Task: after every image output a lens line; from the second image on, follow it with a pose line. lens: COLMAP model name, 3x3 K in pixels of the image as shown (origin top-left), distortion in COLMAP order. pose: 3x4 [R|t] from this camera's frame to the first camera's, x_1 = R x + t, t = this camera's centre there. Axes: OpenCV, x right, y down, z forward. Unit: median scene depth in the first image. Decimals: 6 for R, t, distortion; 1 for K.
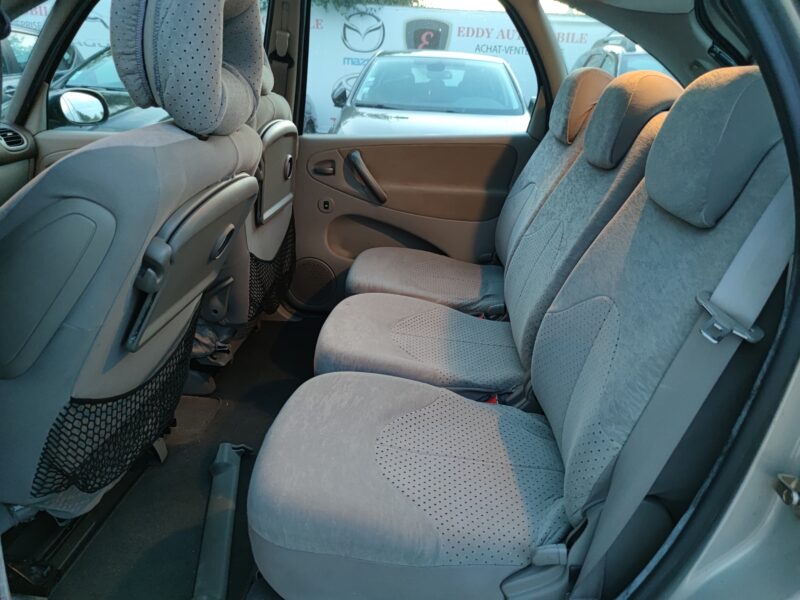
lens RADIAL K [[575.0, 0, 400.0], [0, 575.0, 300.0], [0, 0, 1]] dist [0.021591, -0.002971]
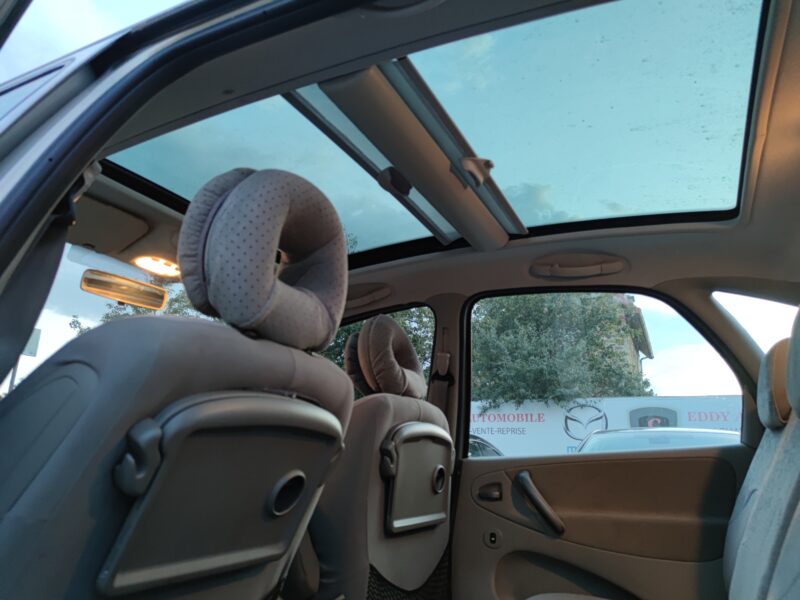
lens RADIAL K [[578.6, 0, 397.3], [0, 578.6, 301.8], [0, 0, 1]] dist [0.025337, -0.001900]
pose [[0.931916, -0.125206, -0.340377, 0.074509], [-0.106303, 0.802998, -0.586424, 0.070946], [0.346746, 0.582681, 0.735017, 0.134017]]
